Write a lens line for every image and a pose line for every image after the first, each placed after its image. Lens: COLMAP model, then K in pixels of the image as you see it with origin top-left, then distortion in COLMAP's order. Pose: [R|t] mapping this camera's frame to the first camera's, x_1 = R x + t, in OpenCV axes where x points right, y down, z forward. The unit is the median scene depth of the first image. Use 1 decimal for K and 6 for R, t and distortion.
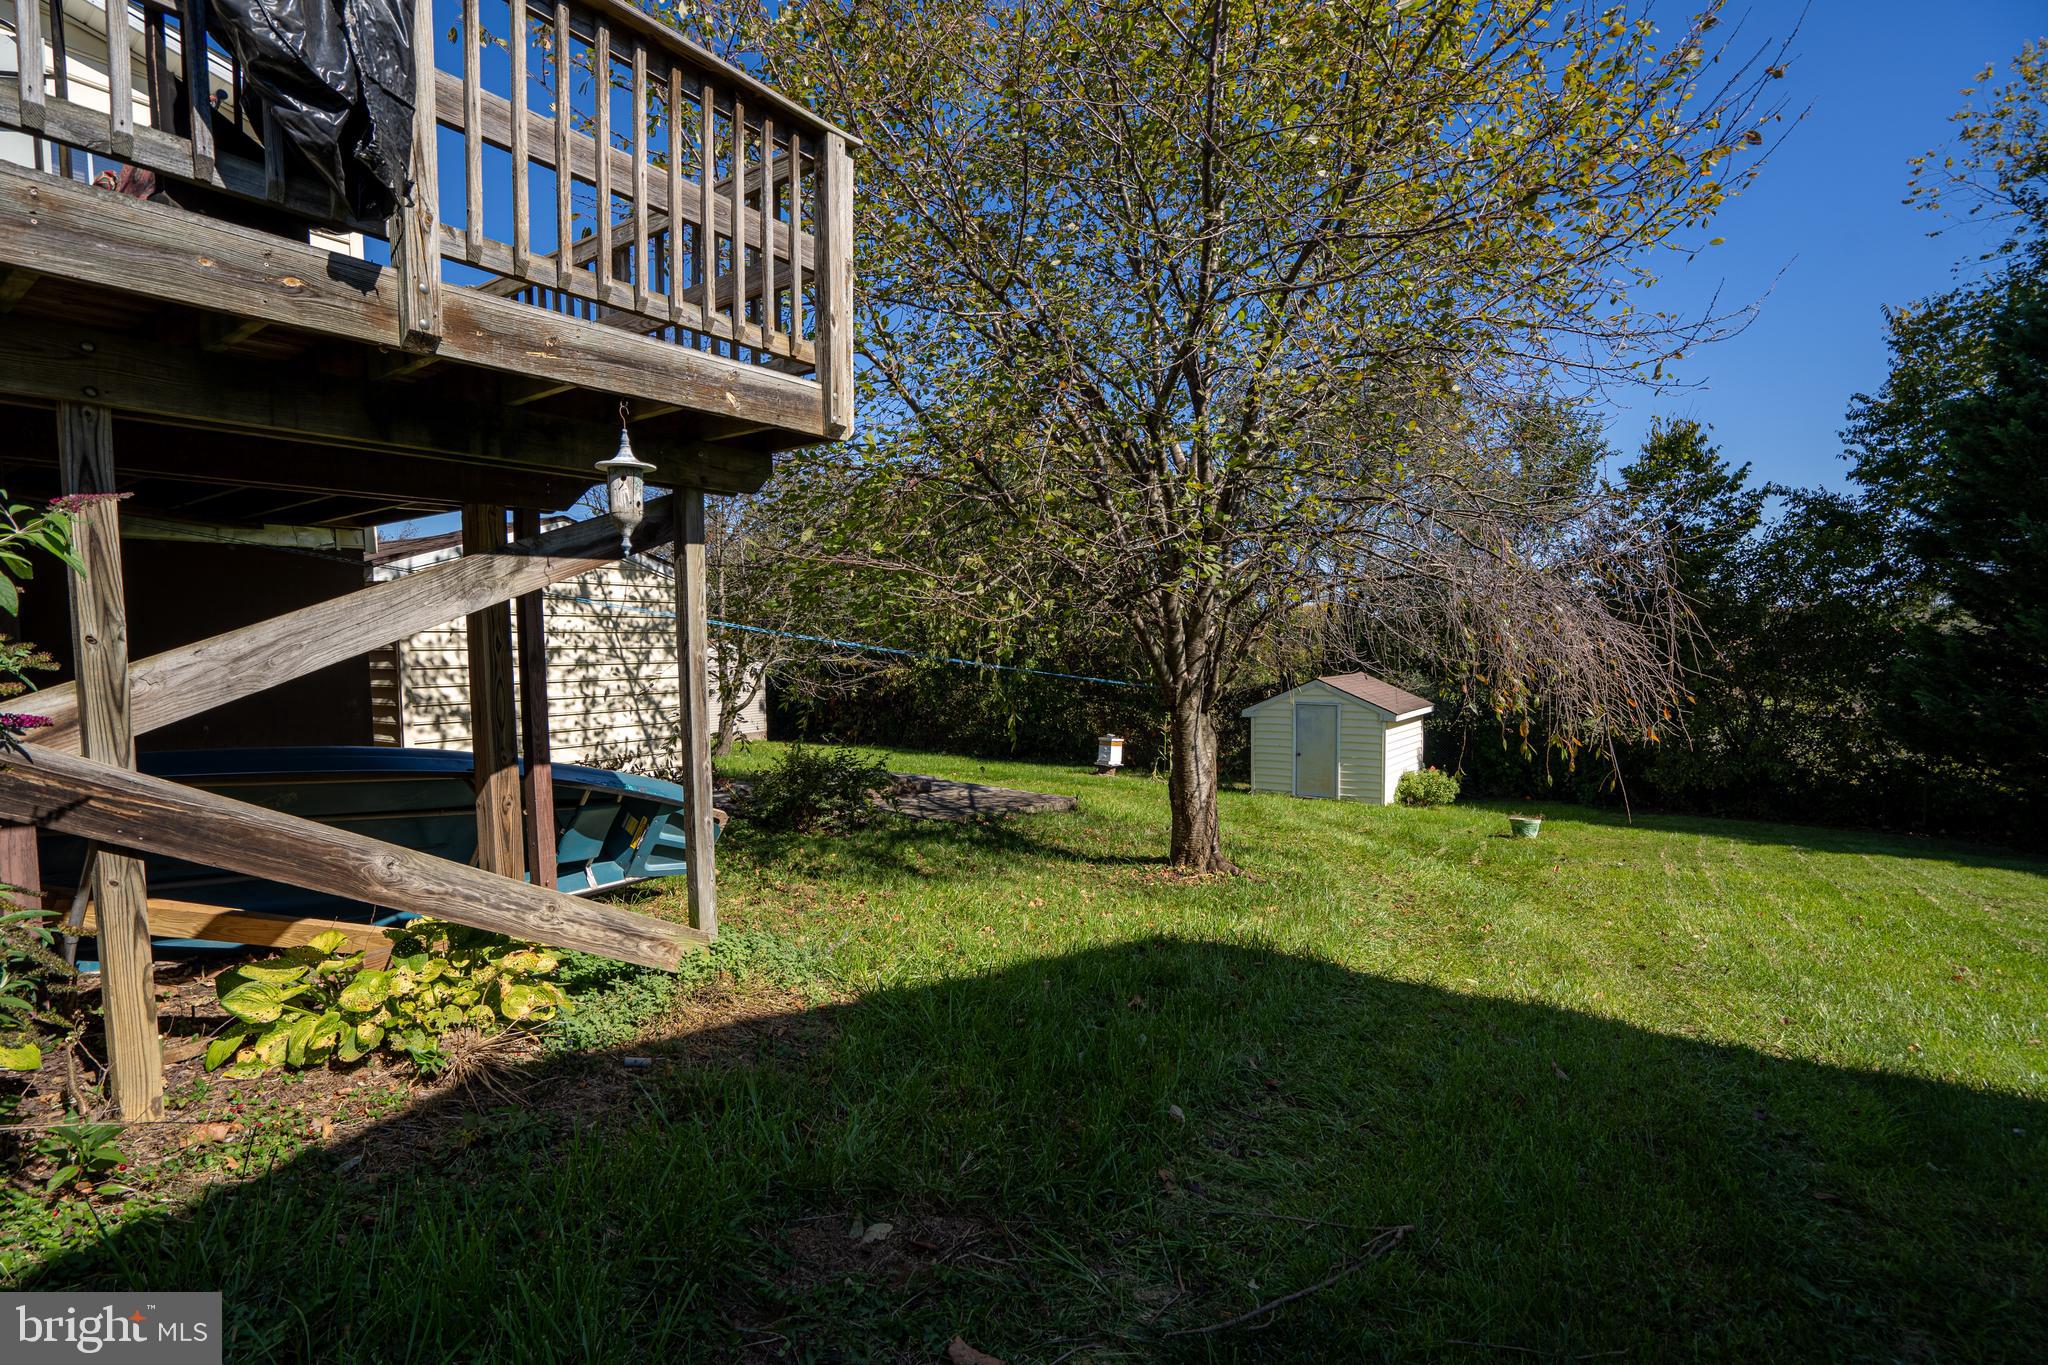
lens RADIAL K [[955.0, 0, 1022.7], [0, 955.0, 689.9], [0, 0, 1]] dist [-0.047706, 0.015197]
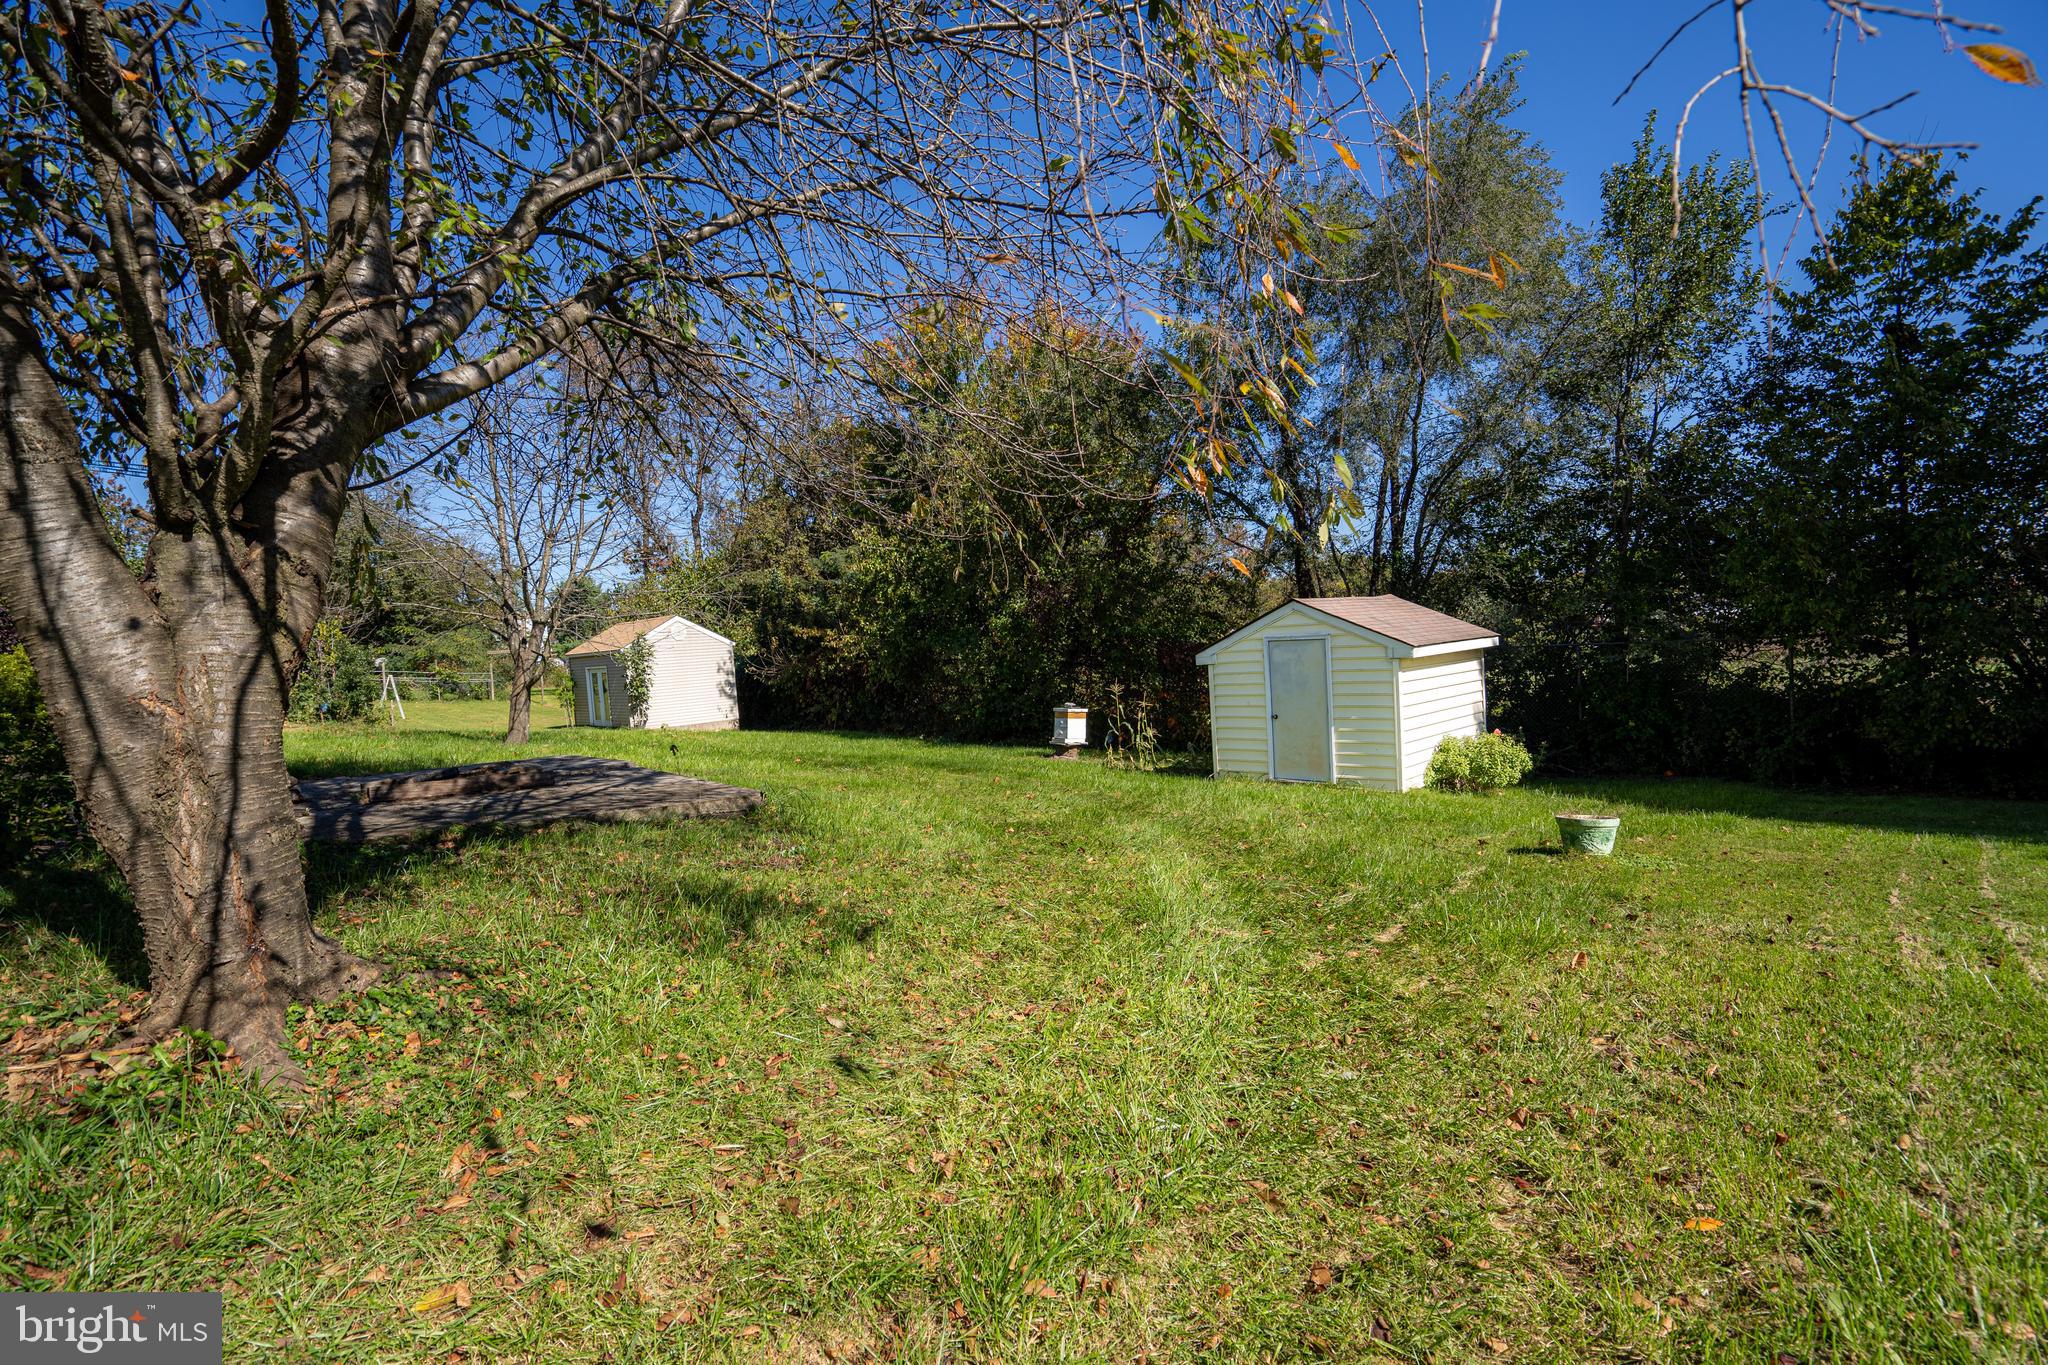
lens RADIAL K [[955.0, 0, 1030.0], [0, 955.0, 684.1], [0, 0, 1]] dist [-0.047706, 0.015197]
pose [[0.987489, -0.039389, -0.152691, 0.215038], [0.039959, 0.999201, 0.000665, 0.036446], [0.152542, -0.006758, 0.988274, 0.310283]]
